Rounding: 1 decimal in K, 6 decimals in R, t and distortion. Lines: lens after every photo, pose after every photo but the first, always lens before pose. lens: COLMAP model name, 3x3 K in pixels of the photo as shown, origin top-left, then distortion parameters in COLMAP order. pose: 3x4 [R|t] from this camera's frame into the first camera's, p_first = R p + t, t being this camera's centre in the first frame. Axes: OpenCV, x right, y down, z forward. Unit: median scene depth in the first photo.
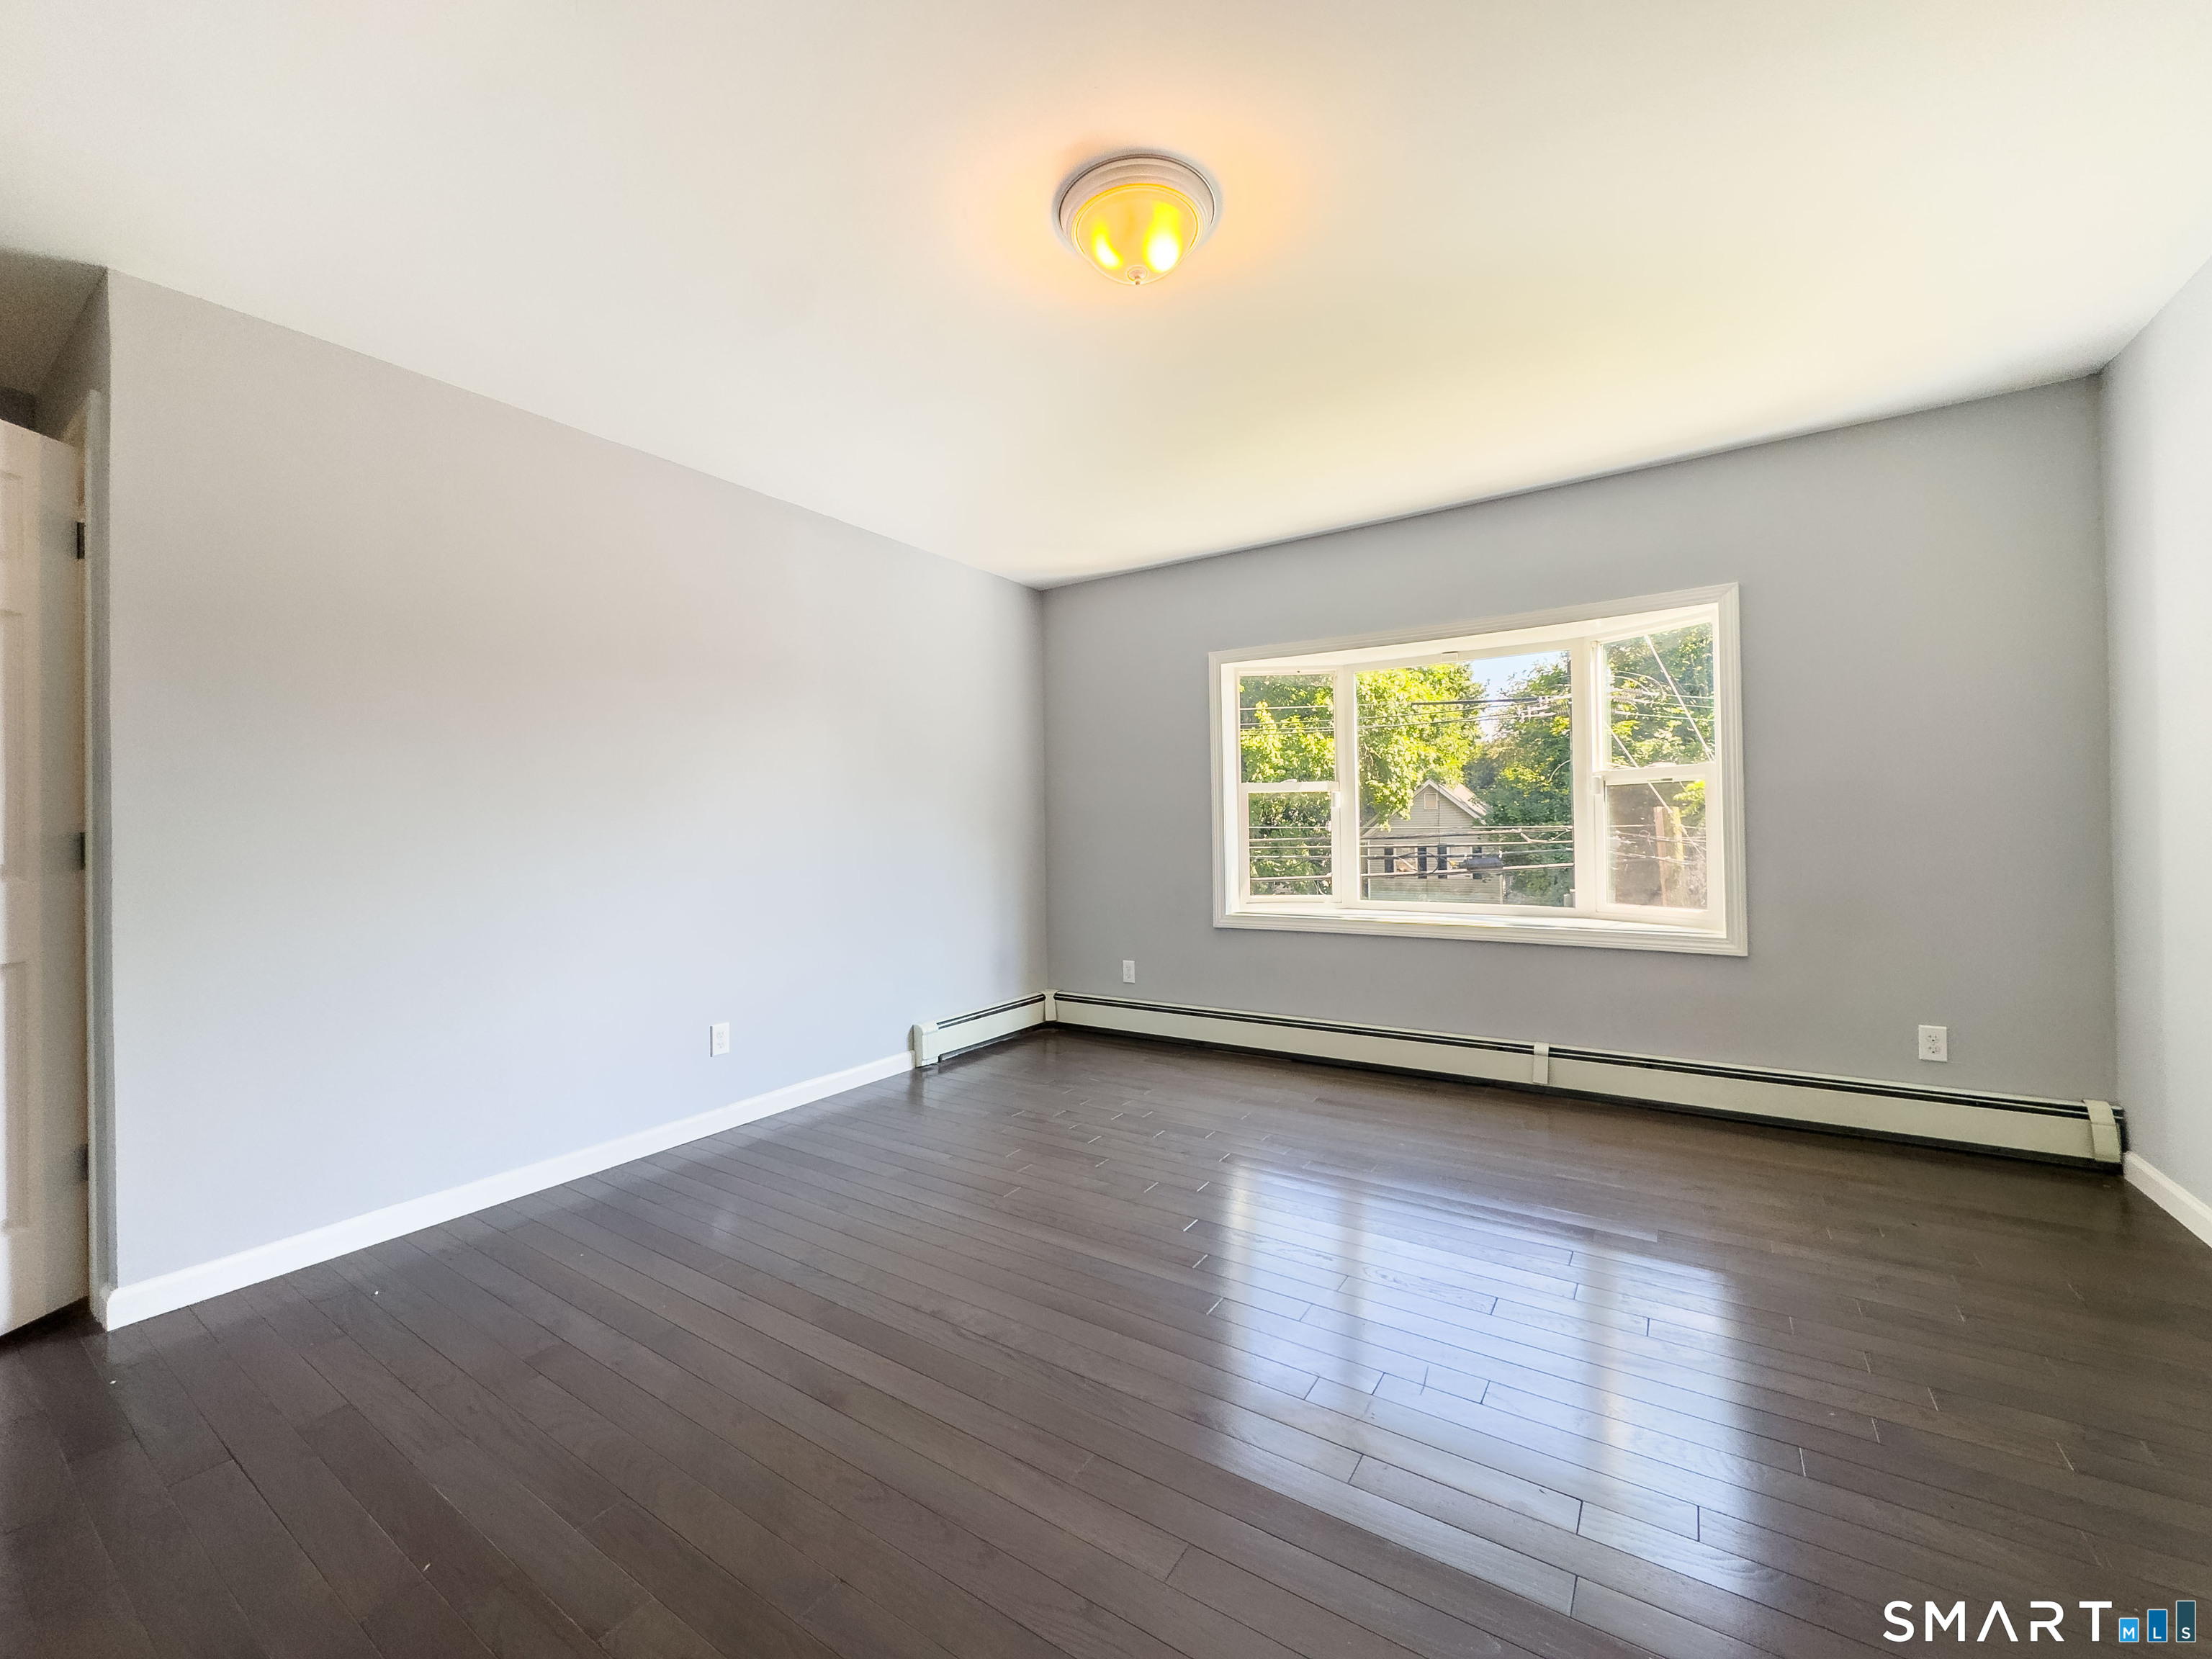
lens RADIAL K [[878.1, 0, 1091.6], [0, 878.1, 824.5], [0, 0, 1]] dist [0.000564, 0.000083]
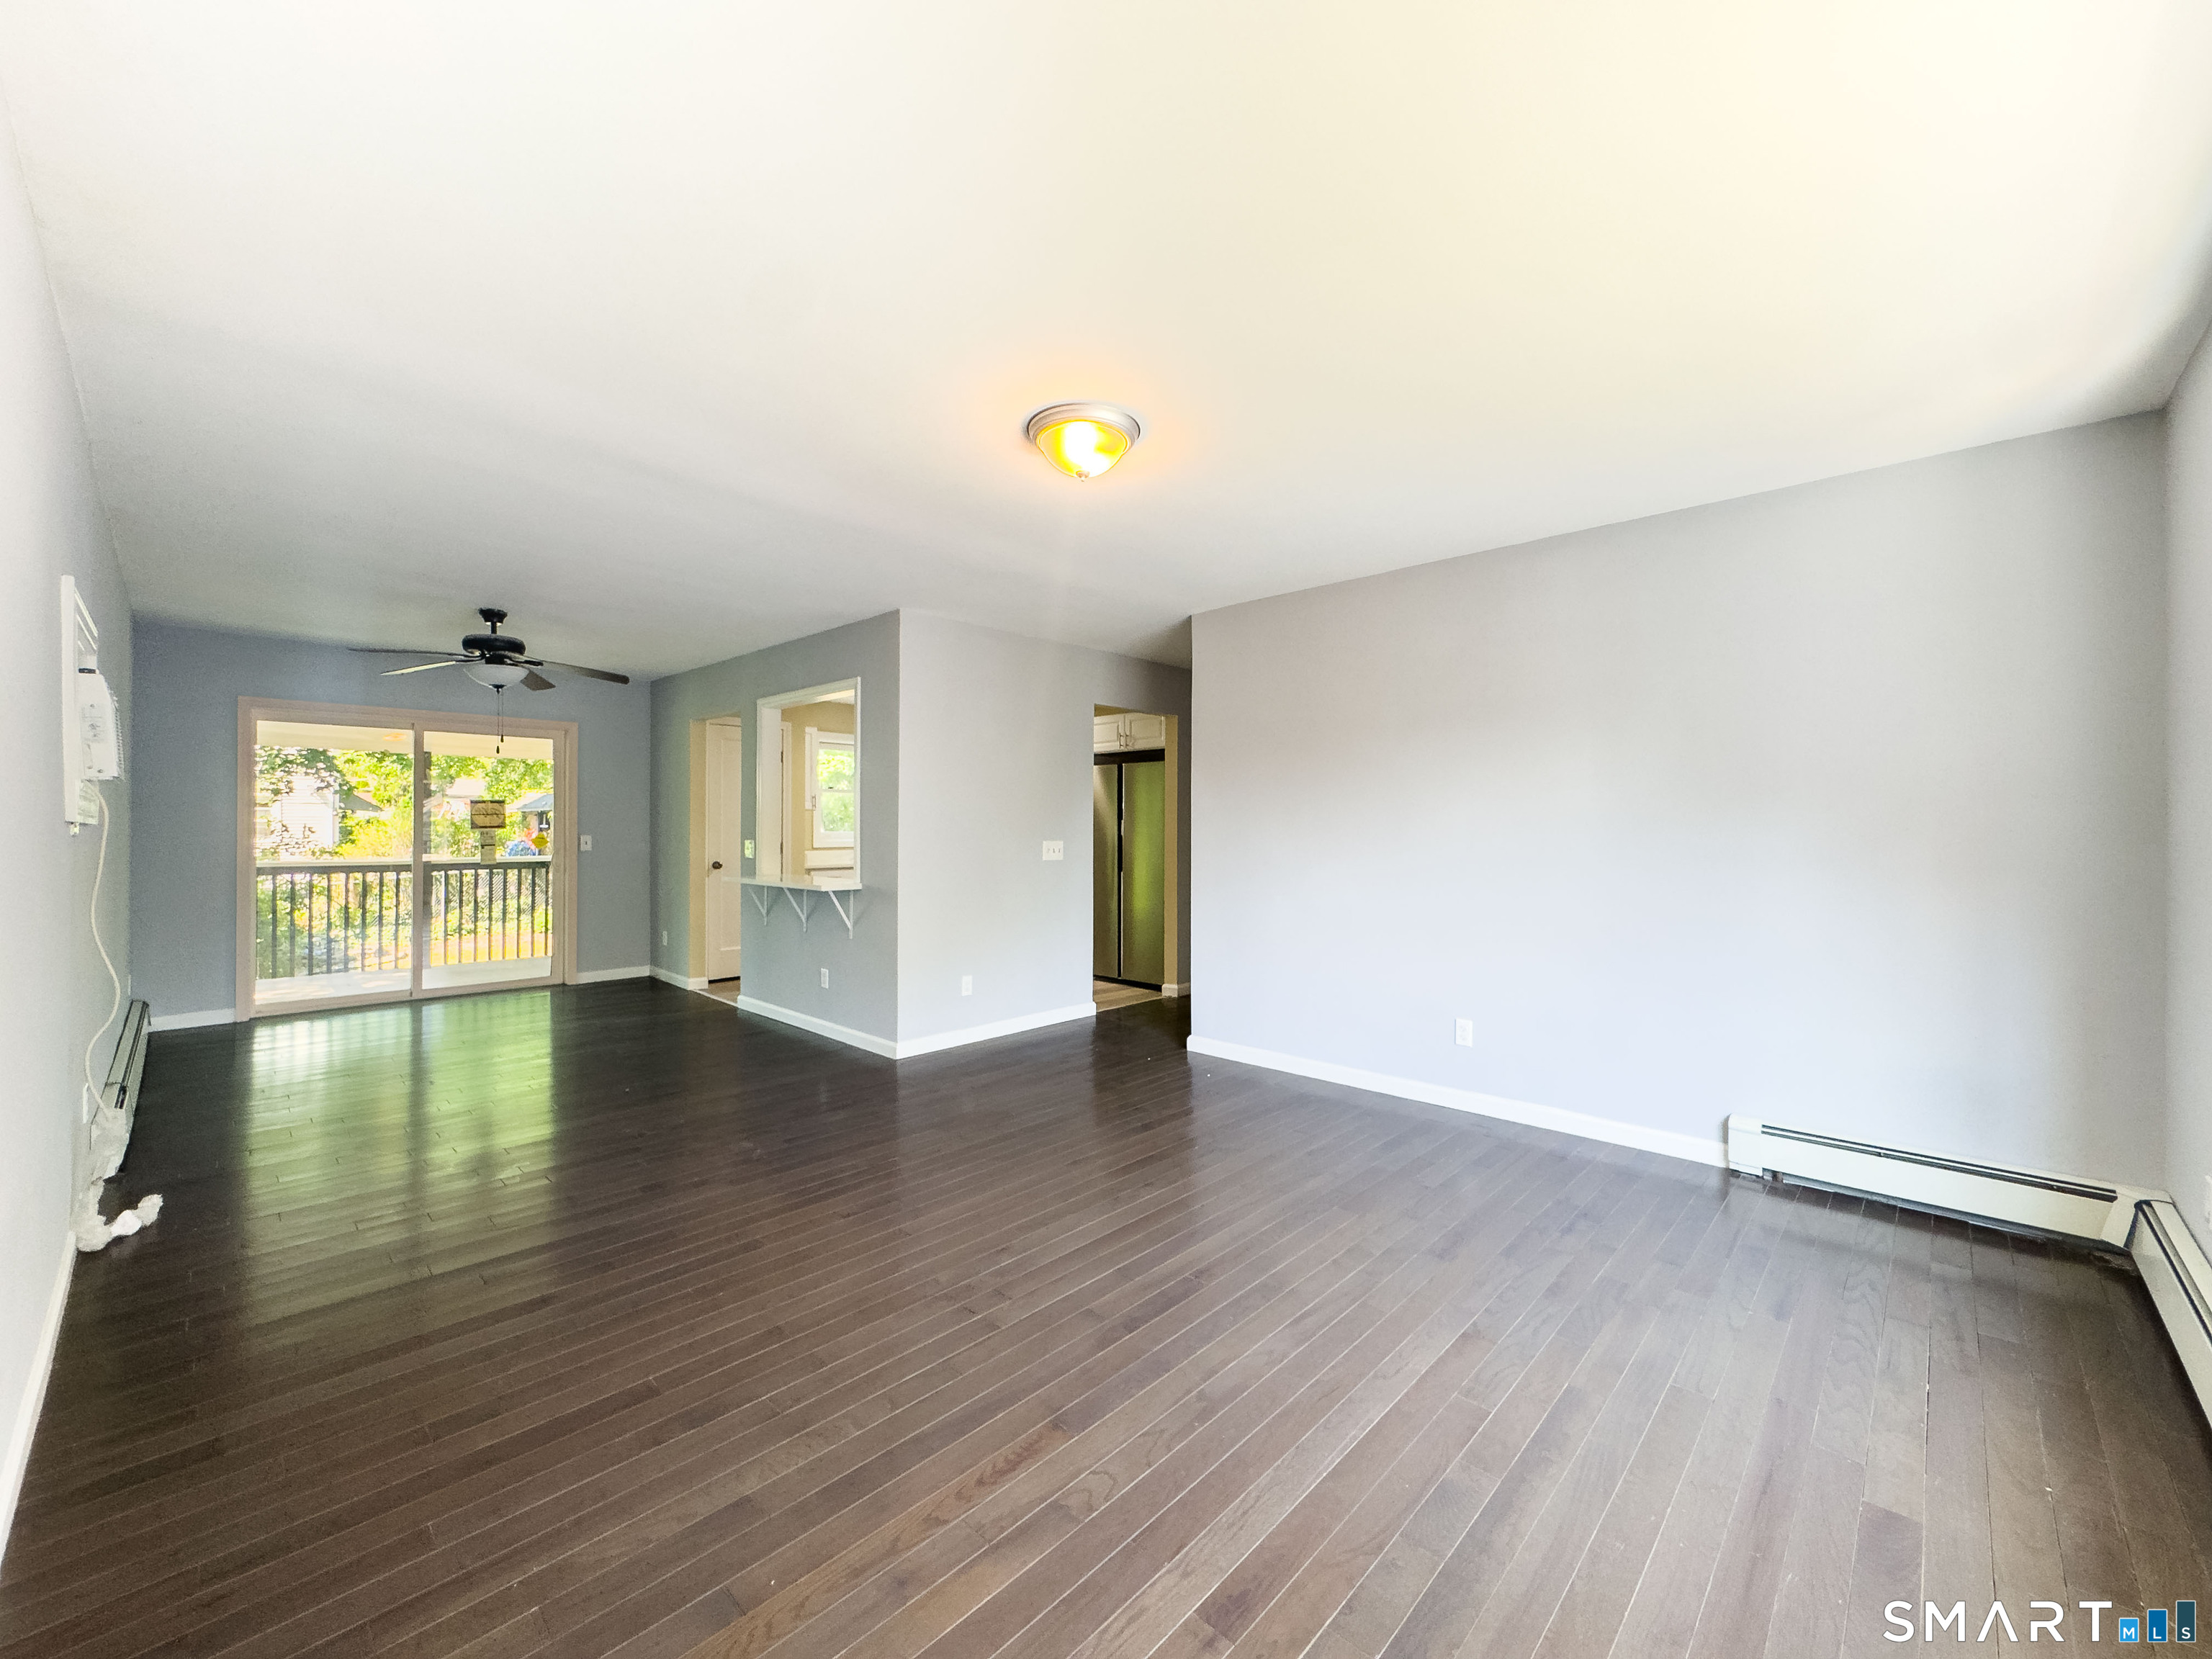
lens RADIAL K [[878.1, 0, 1091.6], [0, 878.1, 824.5], [0, 0, 1]] dist [0.000564, 0.000083]
pose [[-0.172440, 0.007703, -0.984990, 0.651772], [0.004205, 0.999966, 0.007084, -0.035147], [0.985011, -0.002920, -0.172467, 0.571884]]
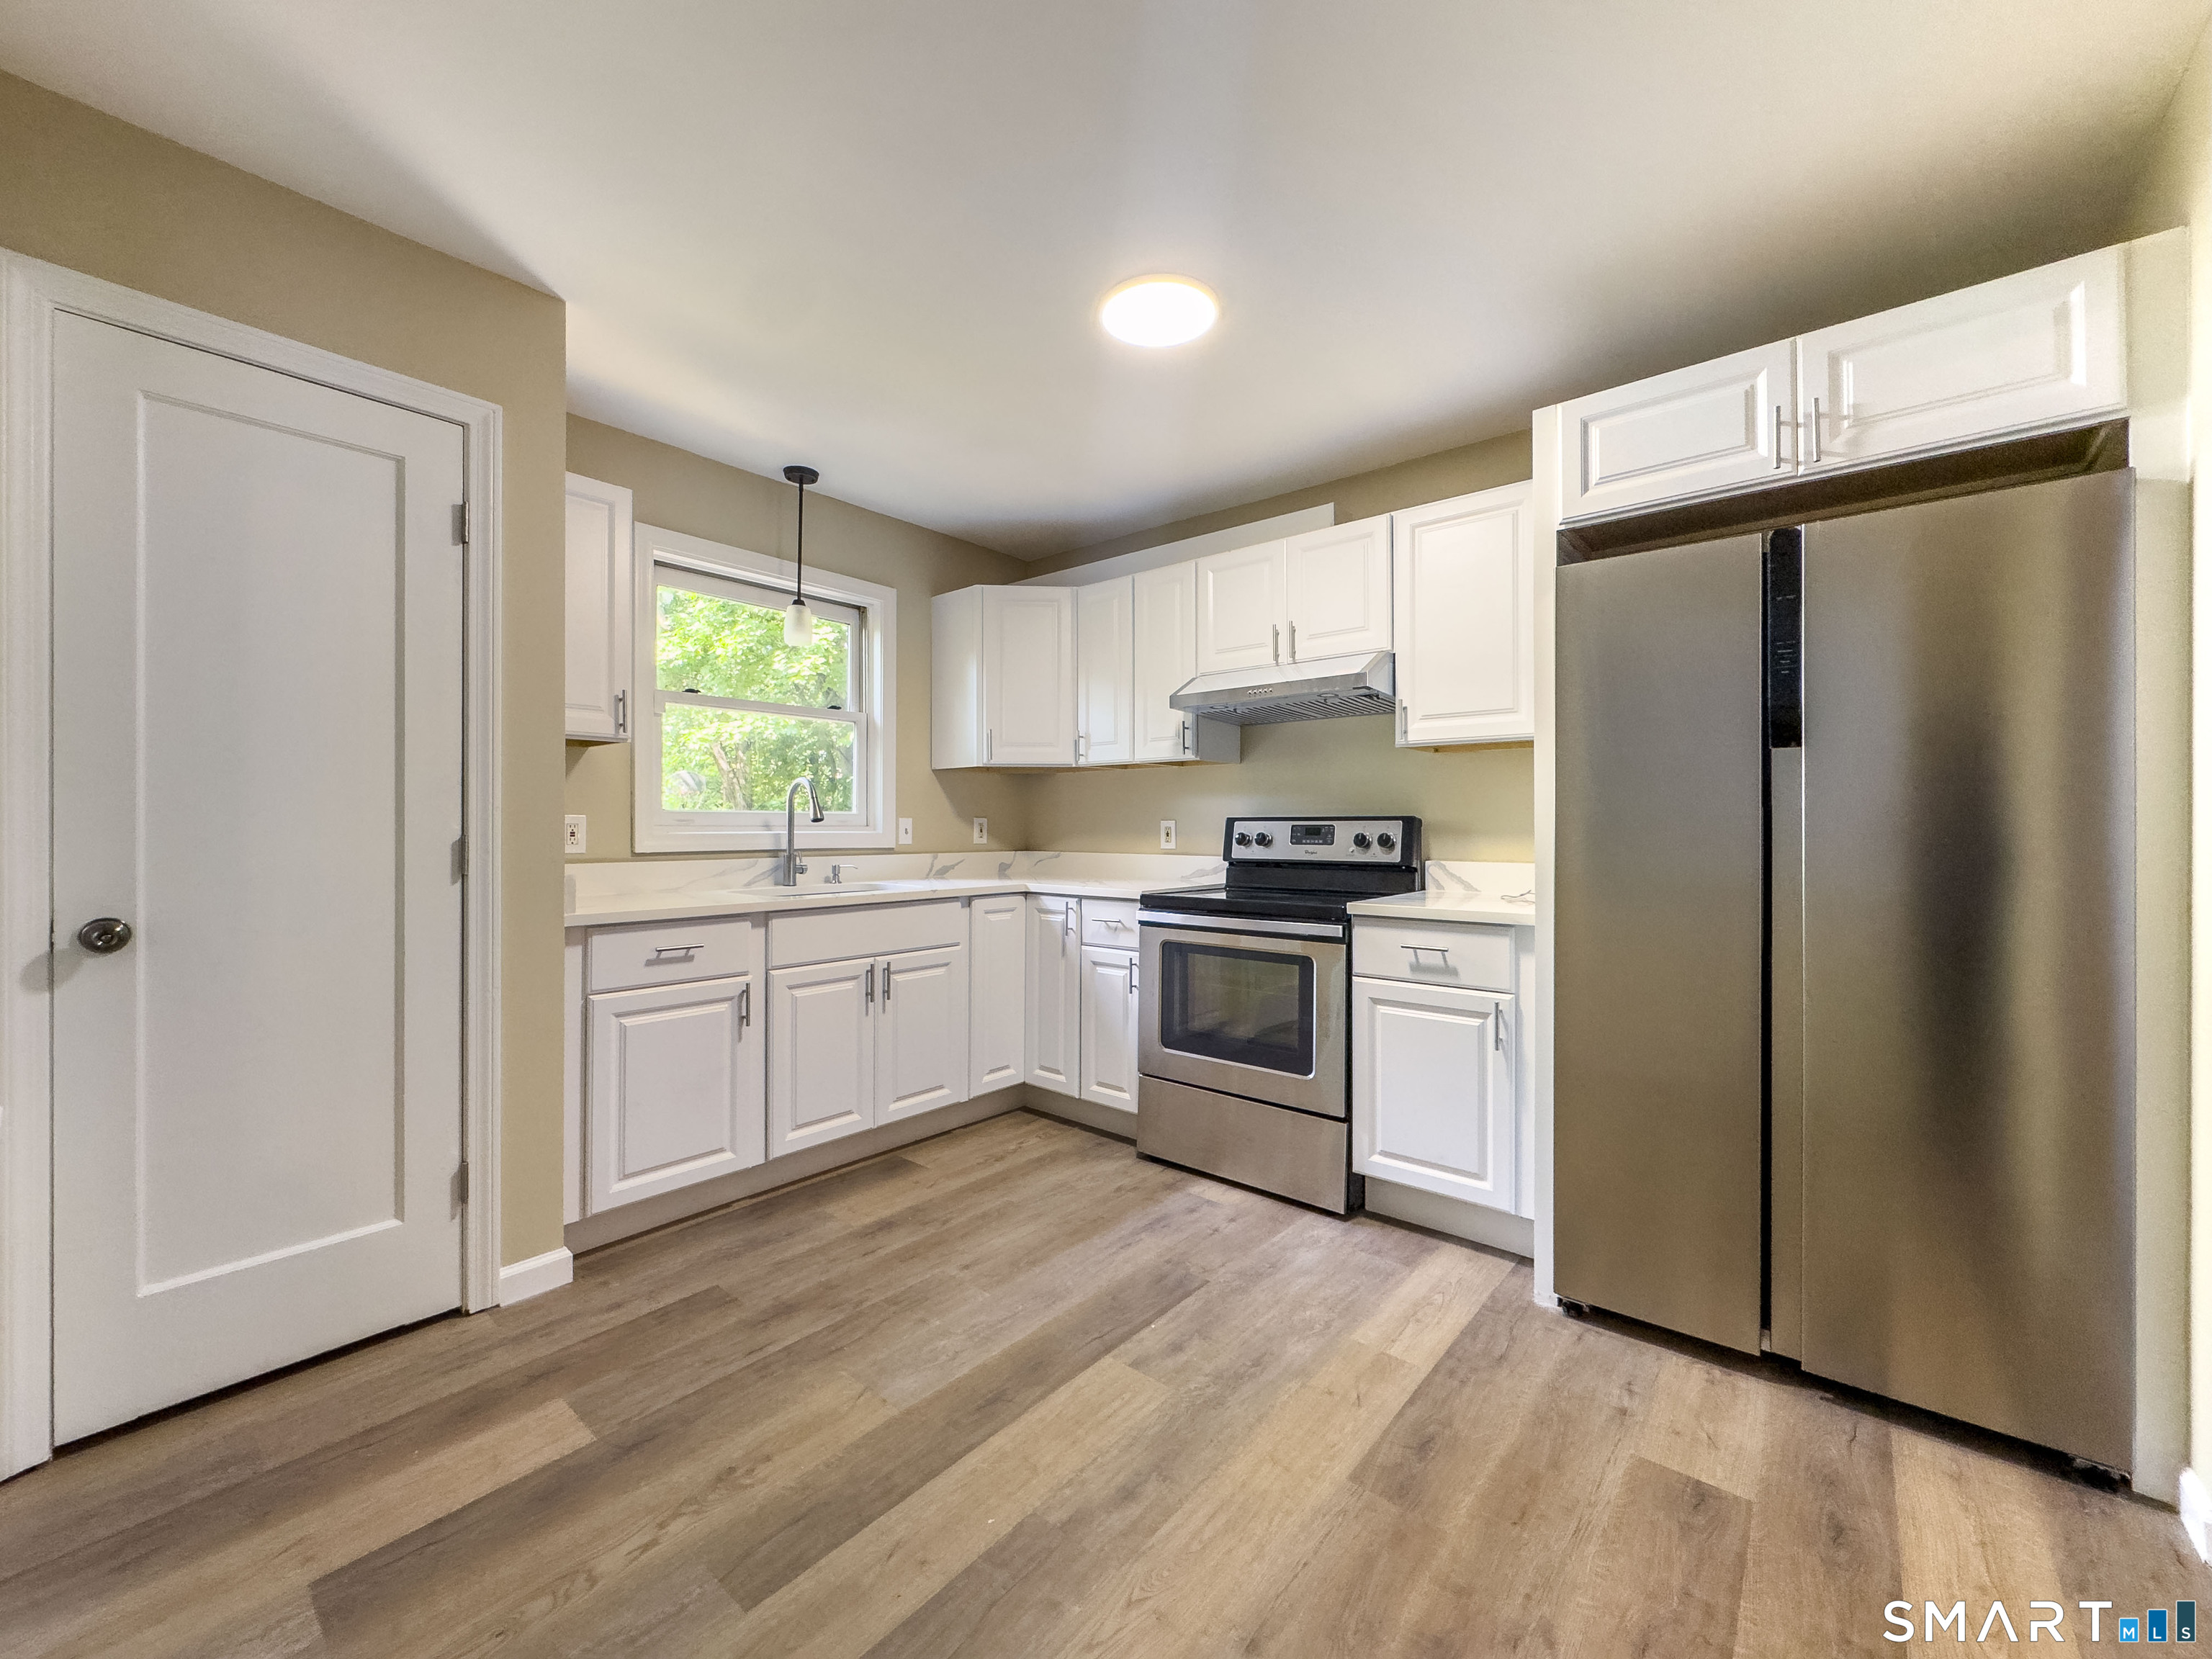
lens RADIAL K [[876.1, 0, 1117.7], [0, 876.1, 828.3], [0, 0, 1]] dist [-0.002455, -0.000215]
pose [[-0.098291, 0.019232, -0.994972, -0.577316], [0.005072, 0.999810, 0.018824, 0.000274], [0.995145, -0.003196, -0.098370, 0.040115]]
